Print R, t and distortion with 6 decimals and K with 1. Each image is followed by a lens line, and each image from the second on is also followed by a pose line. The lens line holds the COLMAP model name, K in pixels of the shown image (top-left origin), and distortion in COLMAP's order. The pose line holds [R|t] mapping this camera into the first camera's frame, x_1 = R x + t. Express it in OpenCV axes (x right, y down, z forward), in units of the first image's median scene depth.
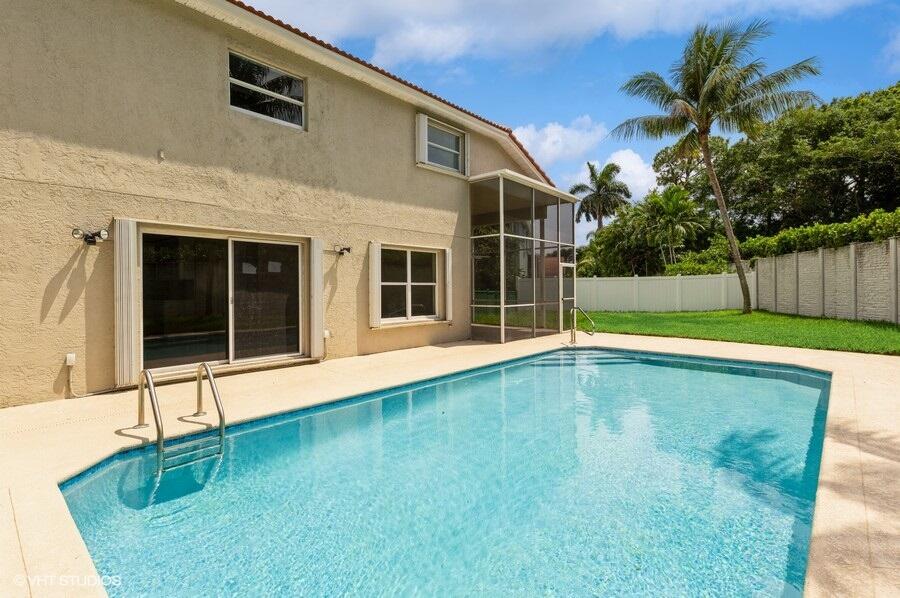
lens RADIAL K [[436.4, 0, 449.1], [0, 436.4, 283.3], [0, 0, 1]] dist [0.014446, -0.000055]
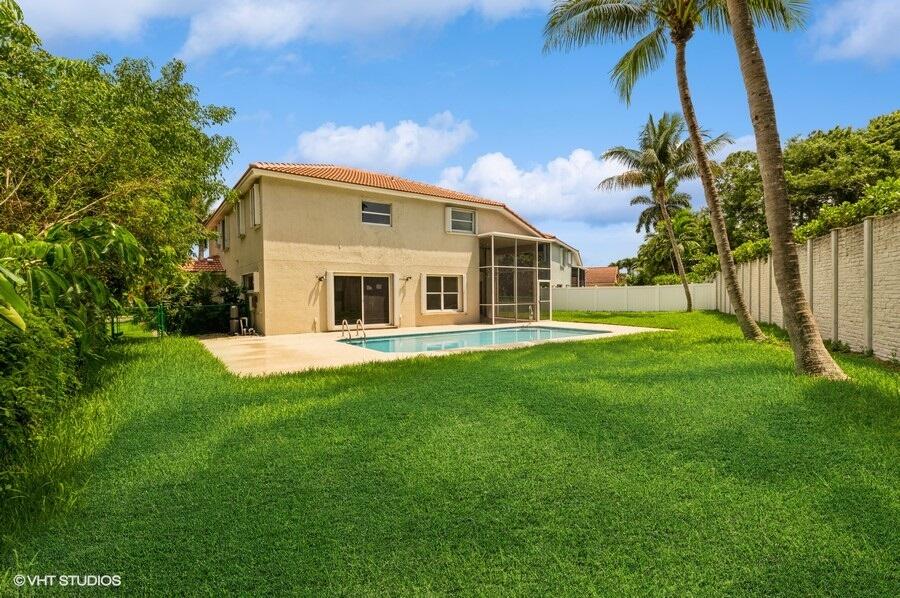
lens RADIAL K [[436.4, 0, 450.2], [0, 436.4, 299.0], [0, 0, 1]] dist [0.014446, -0.000055]
pose [[0.978965, 0.000154, -0.204026, 0.353061], [0.004599, 0.999729, 0.022819, -0.017198], [0.203974, -0.023277, 0.978699, -0.947616]]
